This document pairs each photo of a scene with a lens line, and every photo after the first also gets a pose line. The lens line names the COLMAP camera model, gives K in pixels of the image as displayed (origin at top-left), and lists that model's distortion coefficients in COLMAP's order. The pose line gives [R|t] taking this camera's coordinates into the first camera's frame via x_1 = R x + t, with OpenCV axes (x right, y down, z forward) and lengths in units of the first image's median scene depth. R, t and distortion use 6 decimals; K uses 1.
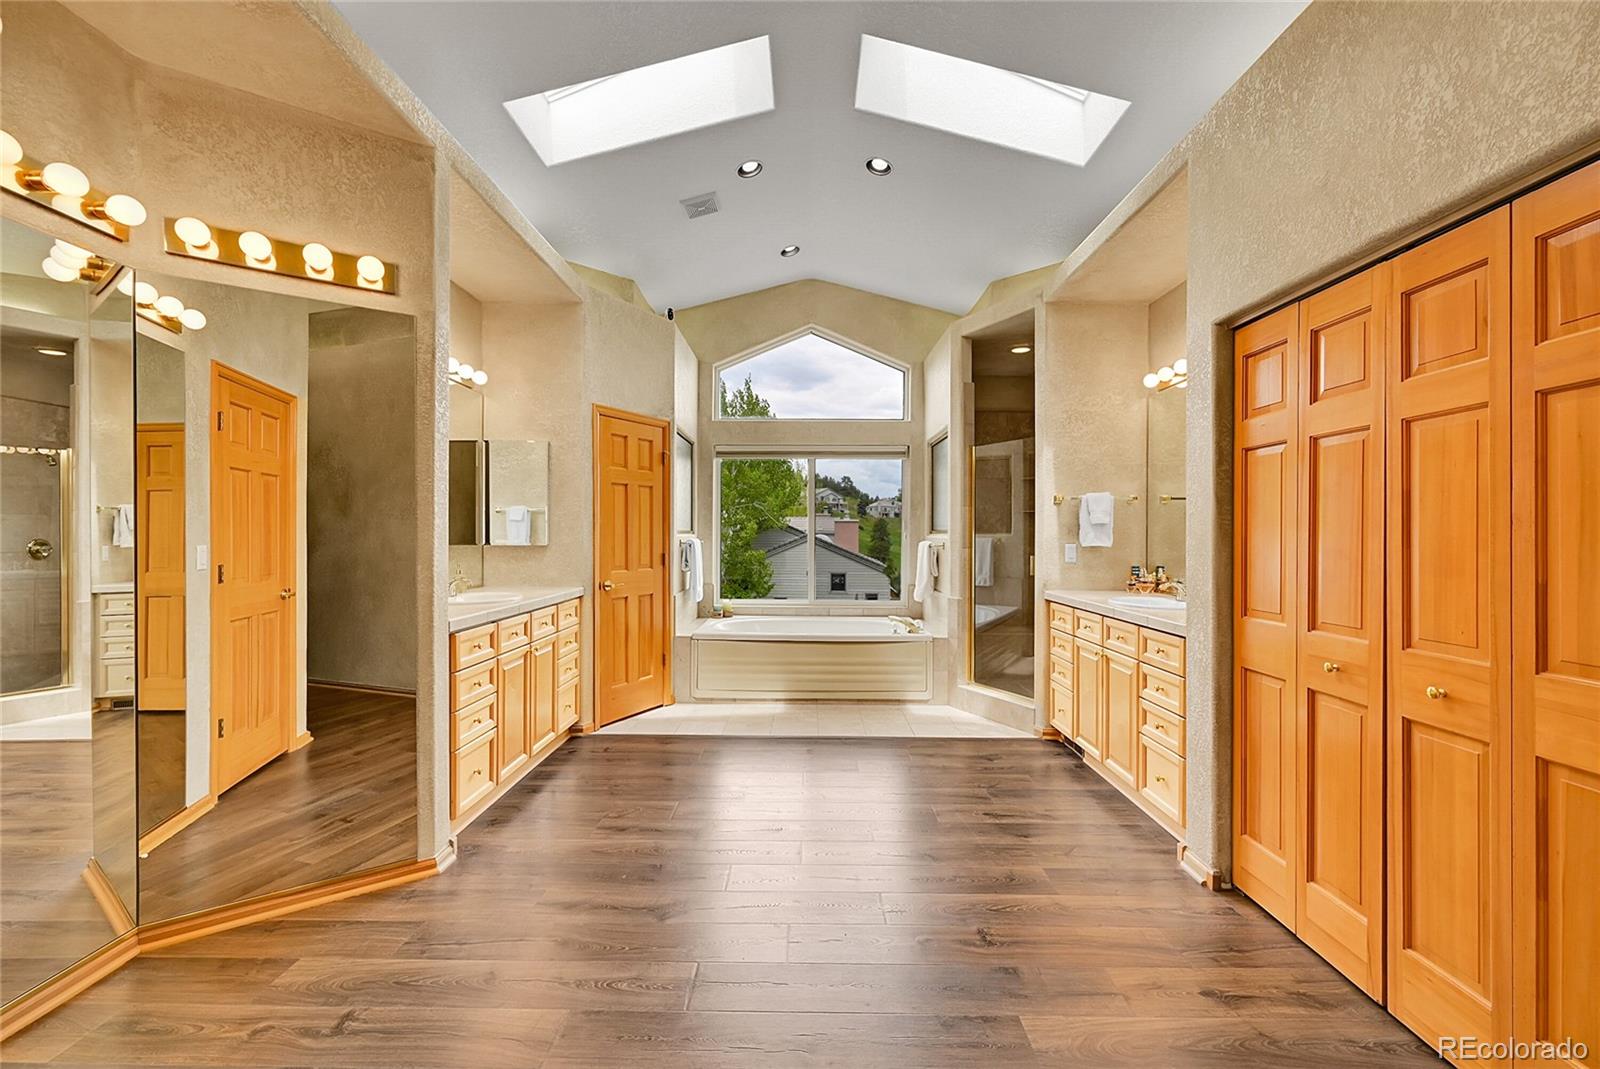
lens RADIAL K [[626.7, 0, 804.0], [0, 626.7, 529.4], [0, 0, 1]] dist [-0.000863, -0.000107]
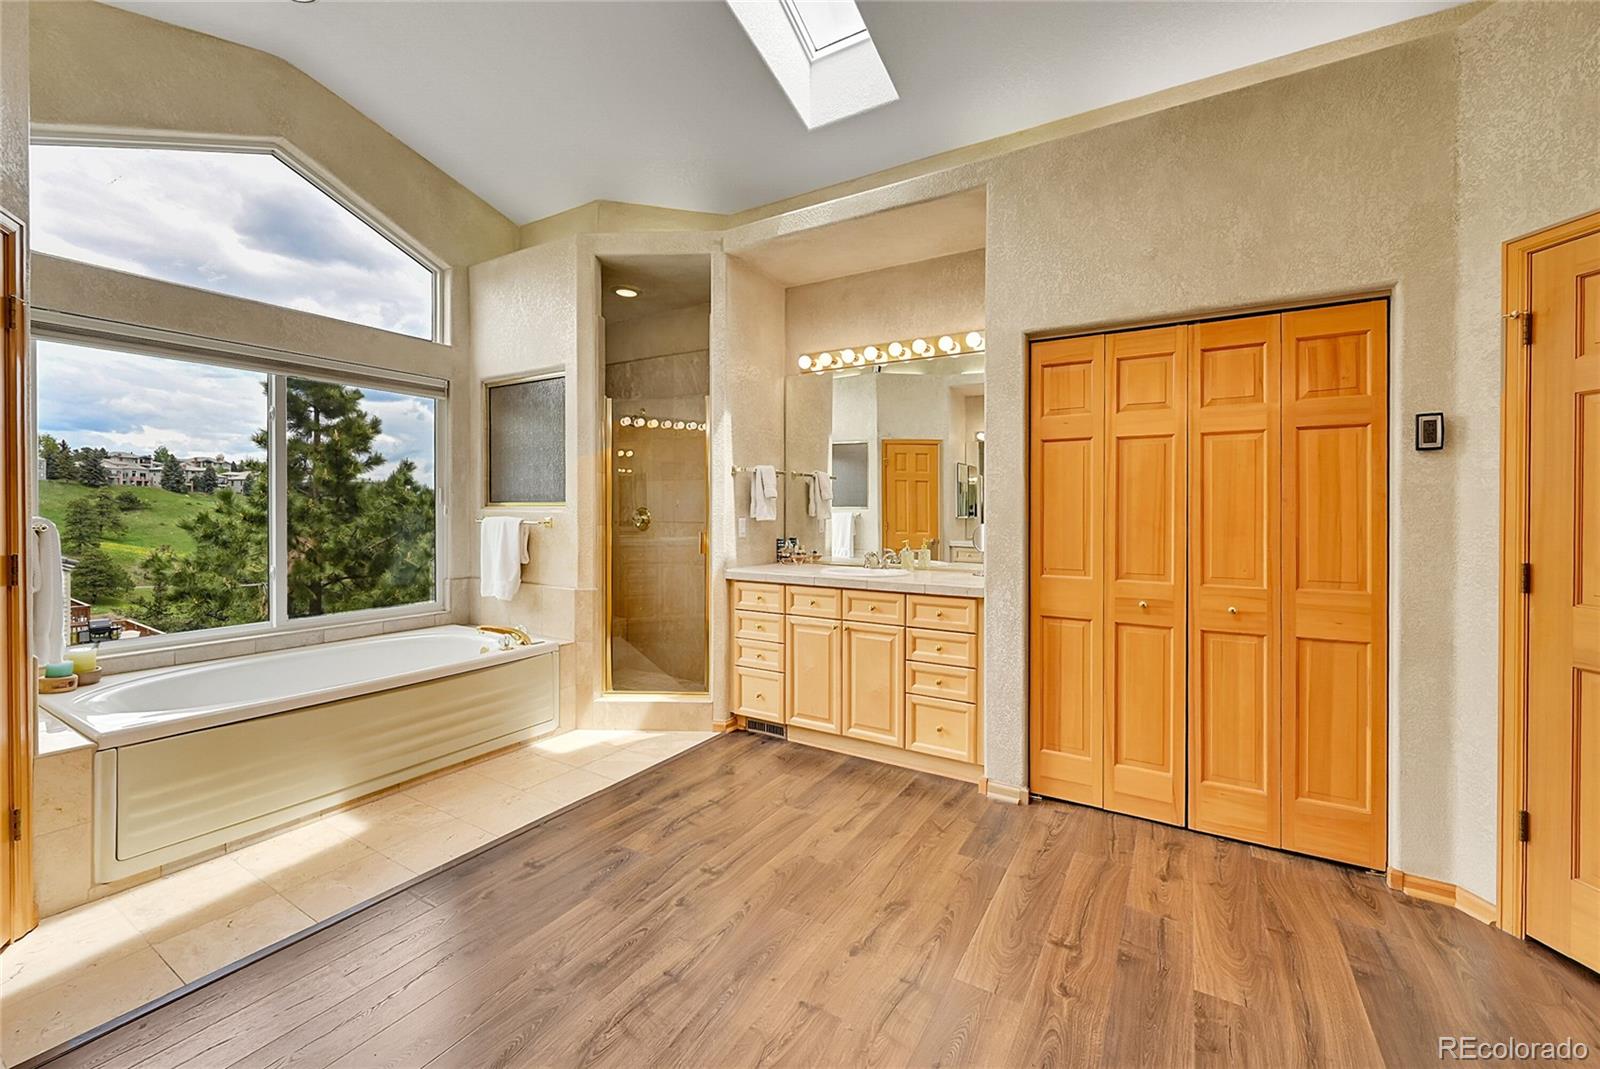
lens RADIAL K [[643.1, 0, 805.7], [0, 643.1, 508.4], [0, 0, 1]] dist [-0.000427, -0.000171]
pose [[0.514952, 0.000462, 0.857219, -0.715454], [-0.009388, 0.999943, 0.005100, 0.005319], [-0.857168, -0.010673, 0.514927, 0.841054]]
